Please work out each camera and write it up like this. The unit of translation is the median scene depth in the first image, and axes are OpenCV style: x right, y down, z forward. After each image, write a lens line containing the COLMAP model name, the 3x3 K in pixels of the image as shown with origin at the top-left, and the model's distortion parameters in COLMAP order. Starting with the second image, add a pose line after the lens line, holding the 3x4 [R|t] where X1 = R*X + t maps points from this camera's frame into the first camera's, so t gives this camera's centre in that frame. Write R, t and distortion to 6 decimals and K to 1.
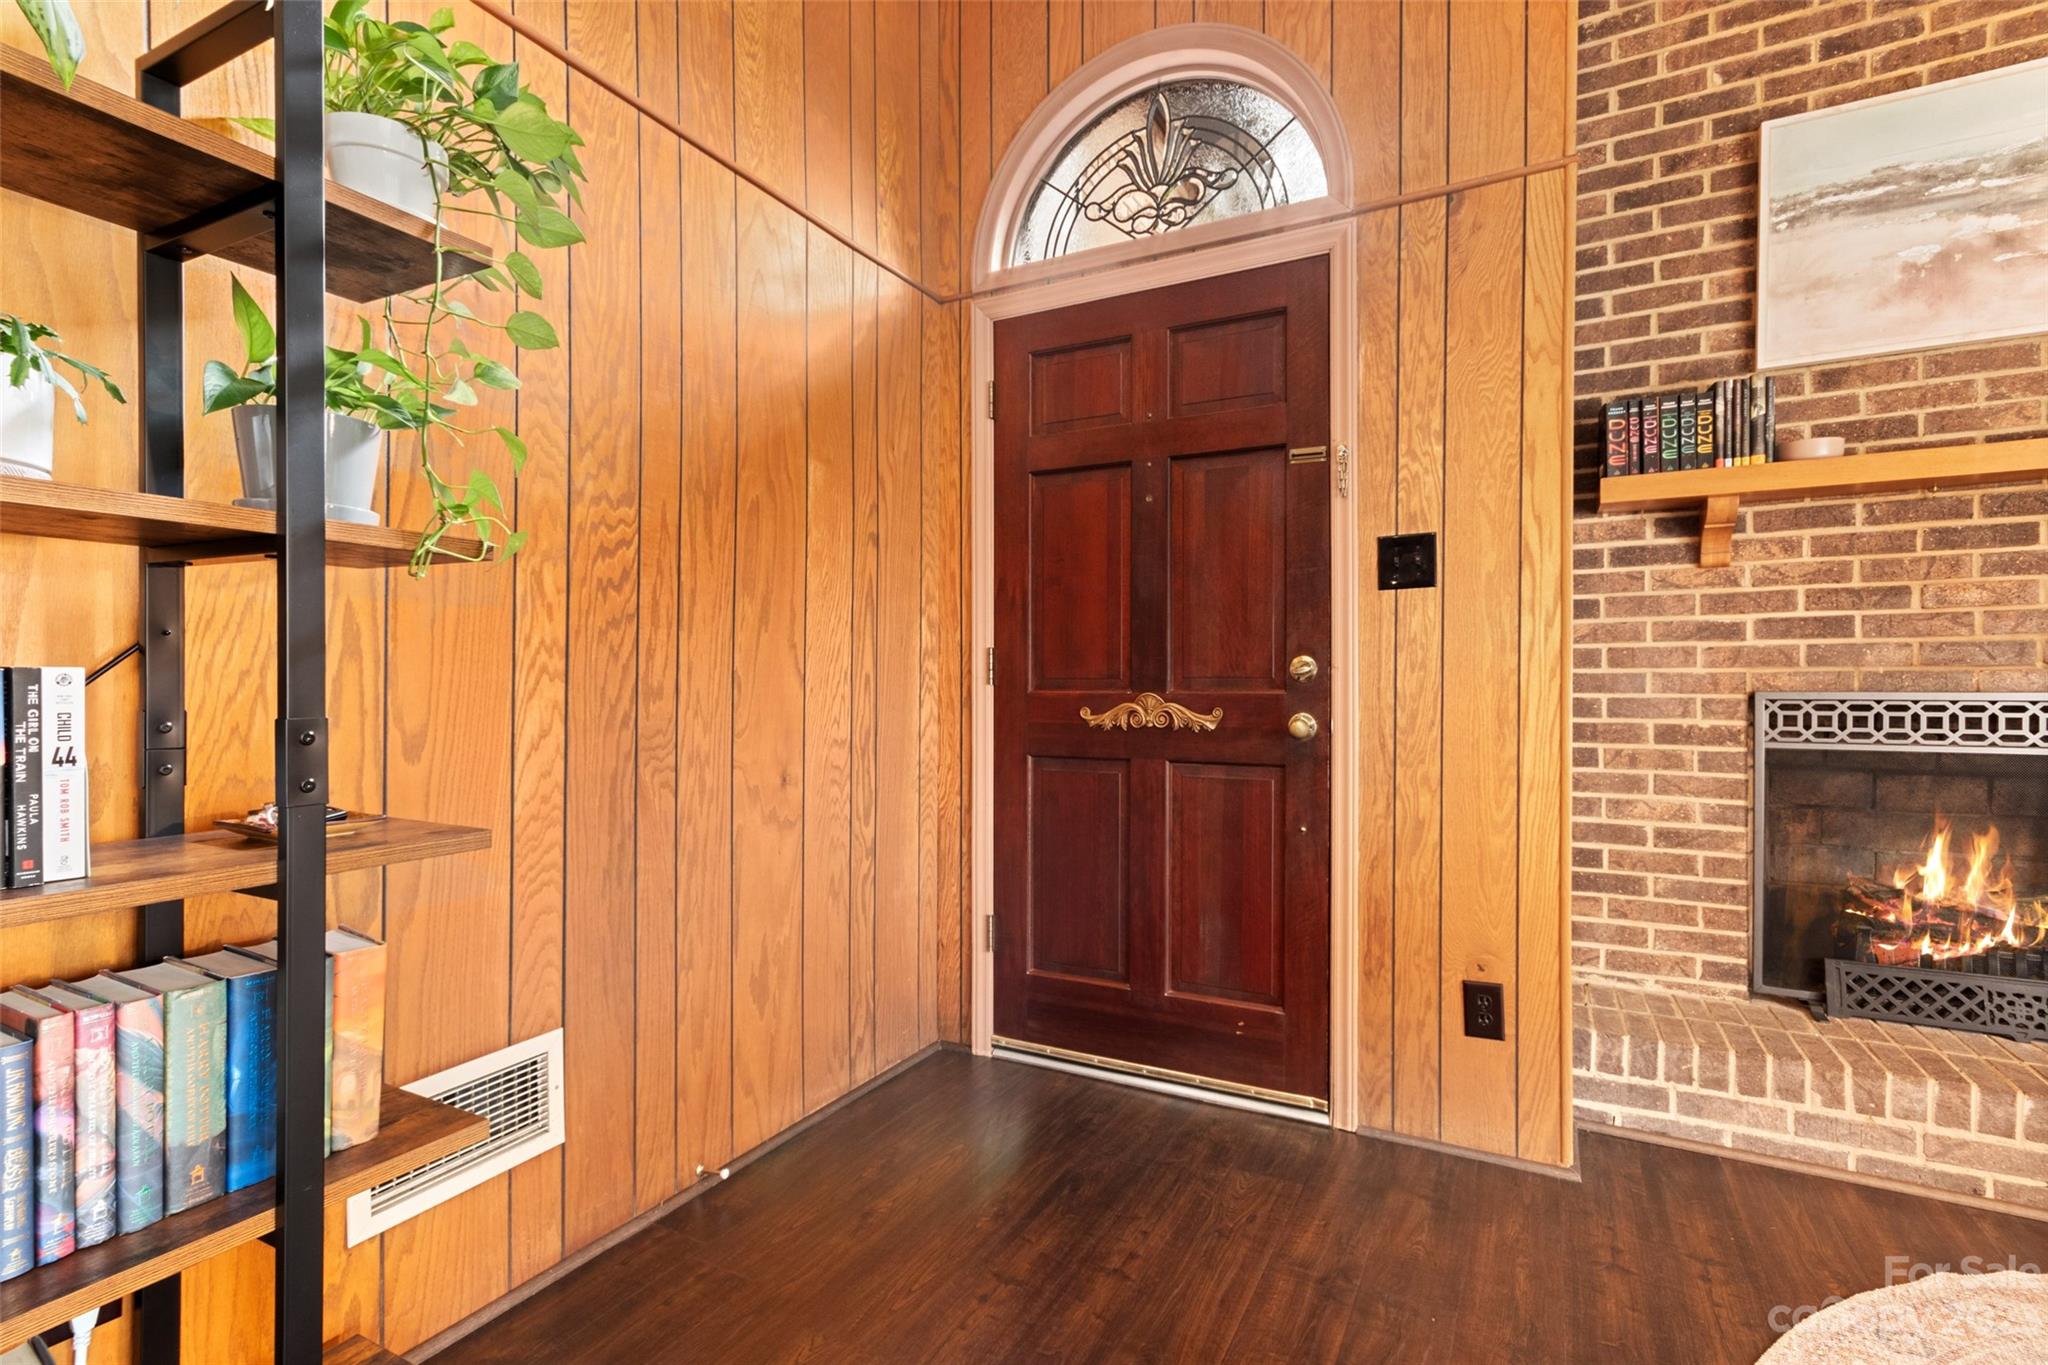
lens RADIAL K [[955.1, 0, 1034.0], [0, 955.1, 693.4], [0, 0, 1]] dist [0.011272, -0.000321]
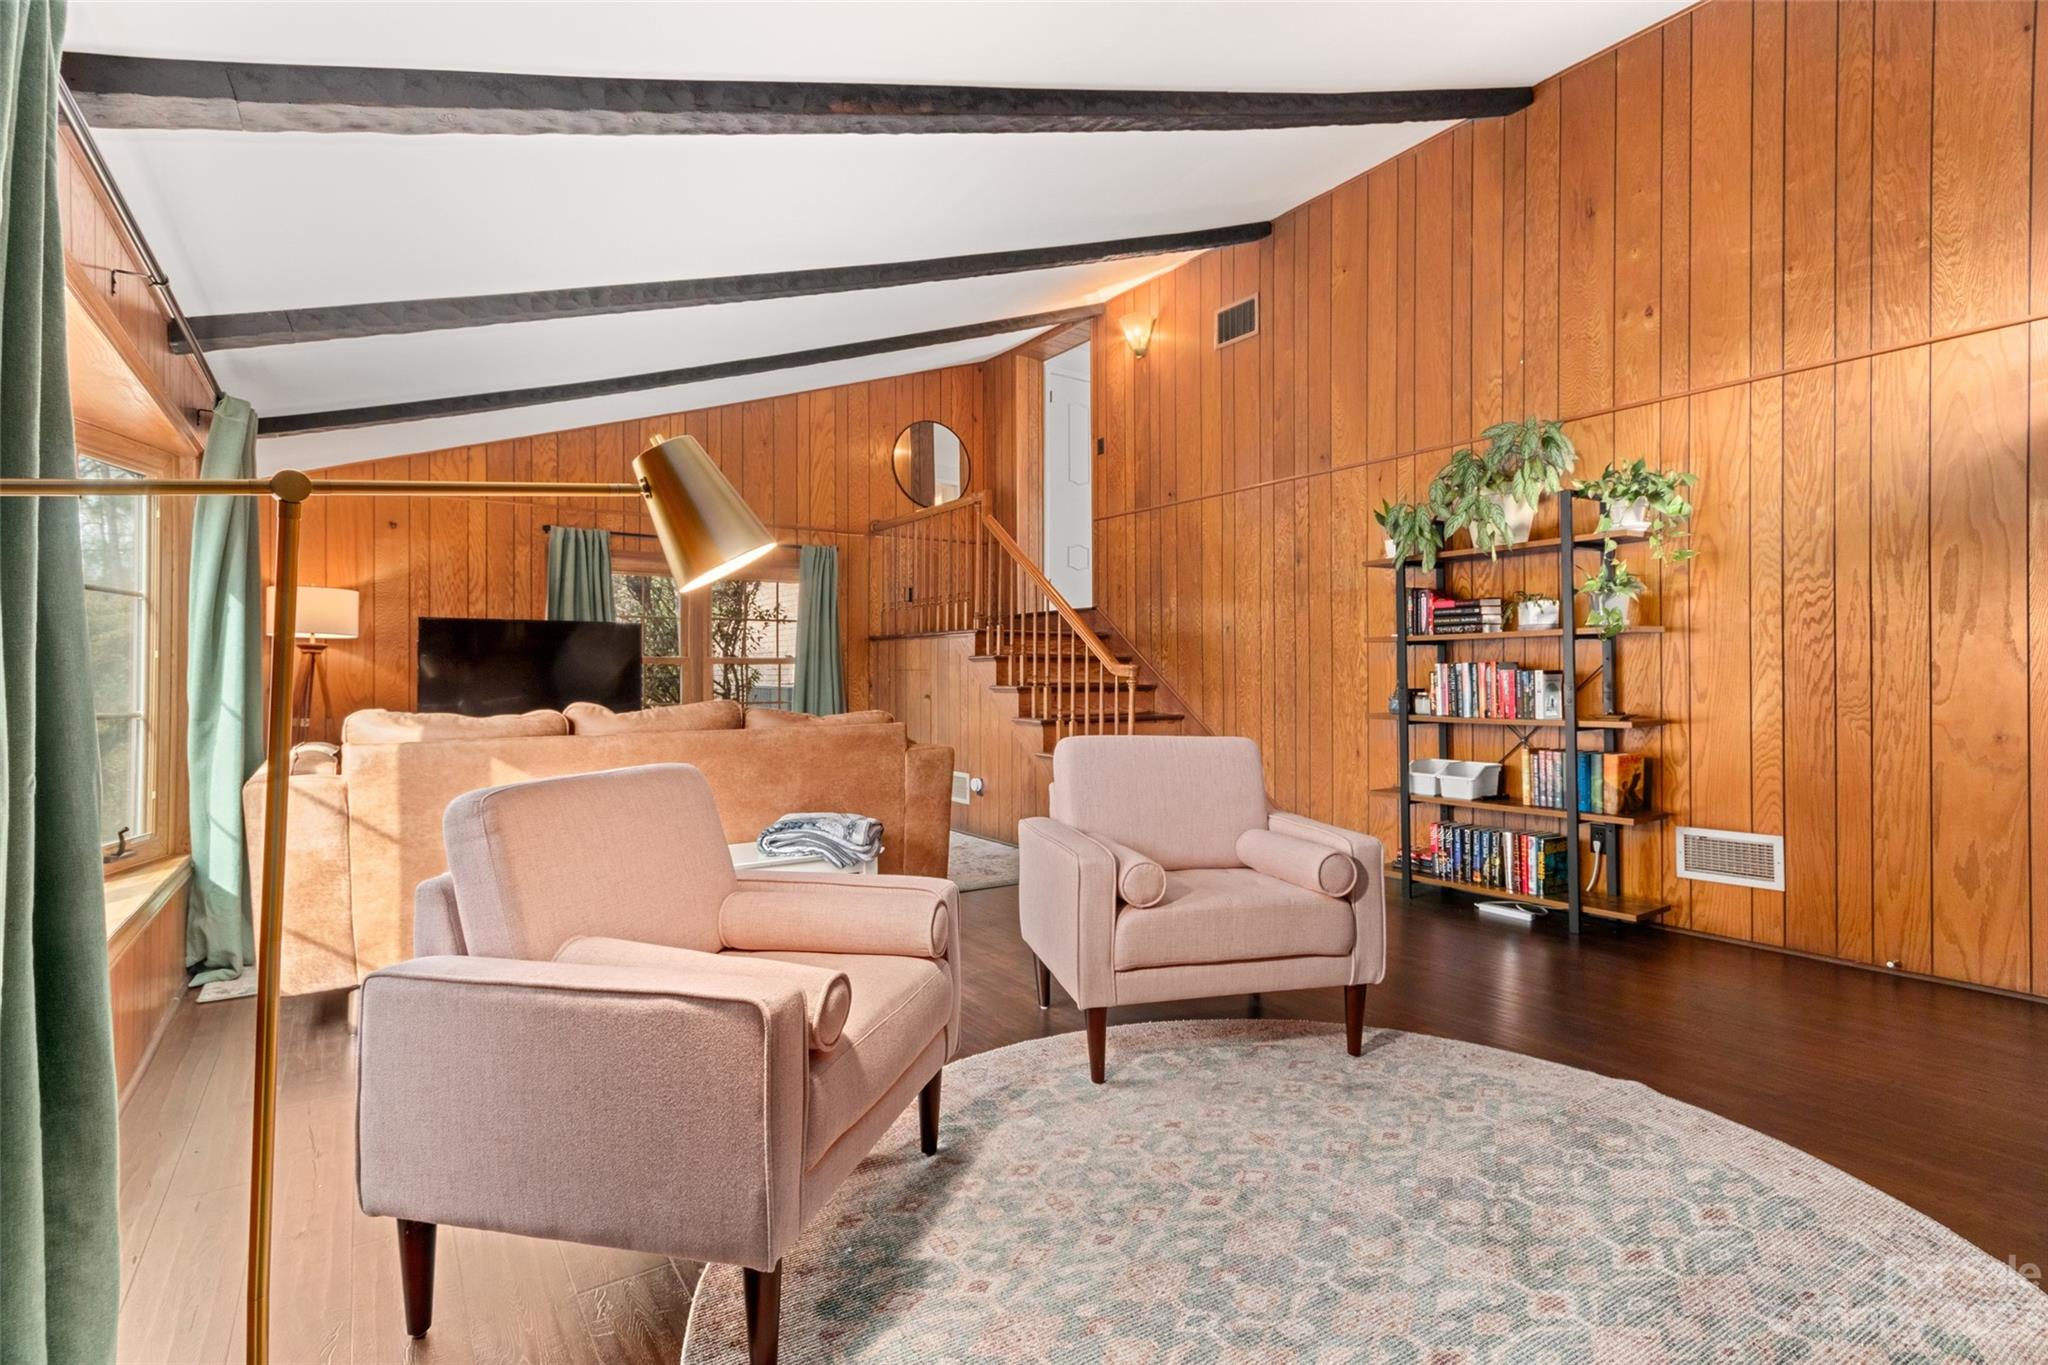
lens RADIAL K [[973.7, 0, 1034.4], [0, 973.7, 666.0], [0, 0, 1]] dist [0.005039, 0.001076]
pose [[-0.464251, -0.007940, -0.885668, 1.619195], [-0.000978, 0.999964, -0.008453, -0.002172], [0.885703, -0.003058, -0.464242, 0.406333]]
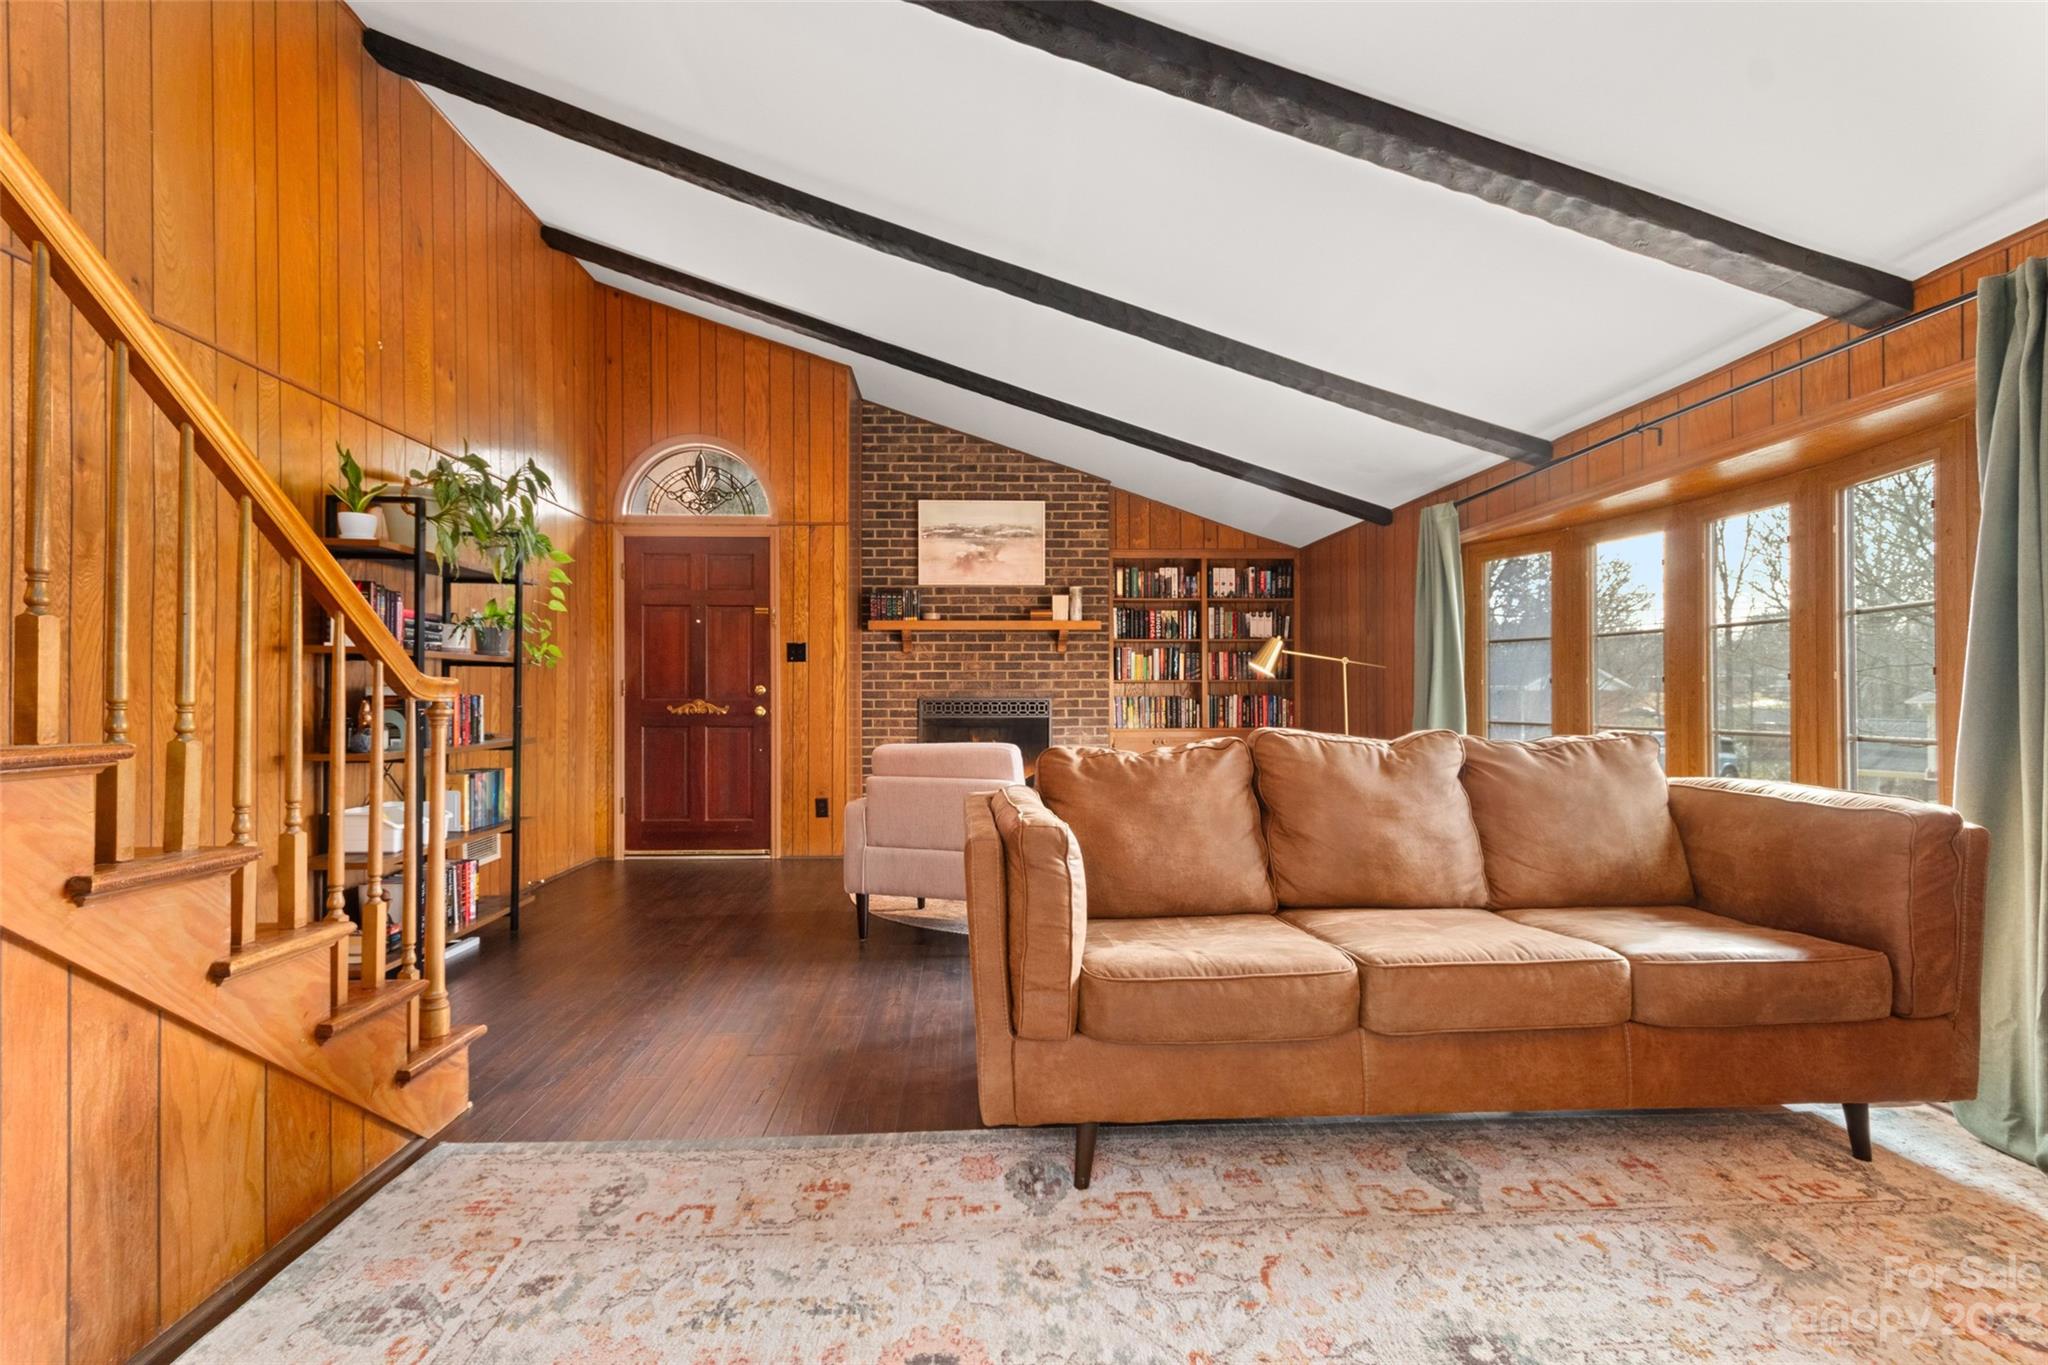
lens RADIAL K [[953.6, 0, 1018.4], [0, 953.6, 691.9], [0, 0, 1]] dist [0.003880, 0.000687]
pose [[0.862465, -0.000602, 0.506116, -0.446327], [0.004360, 0.999971, -0.006241, -0.000856], [-0.506097, 0.007589, 0.862443, -1.666731]]
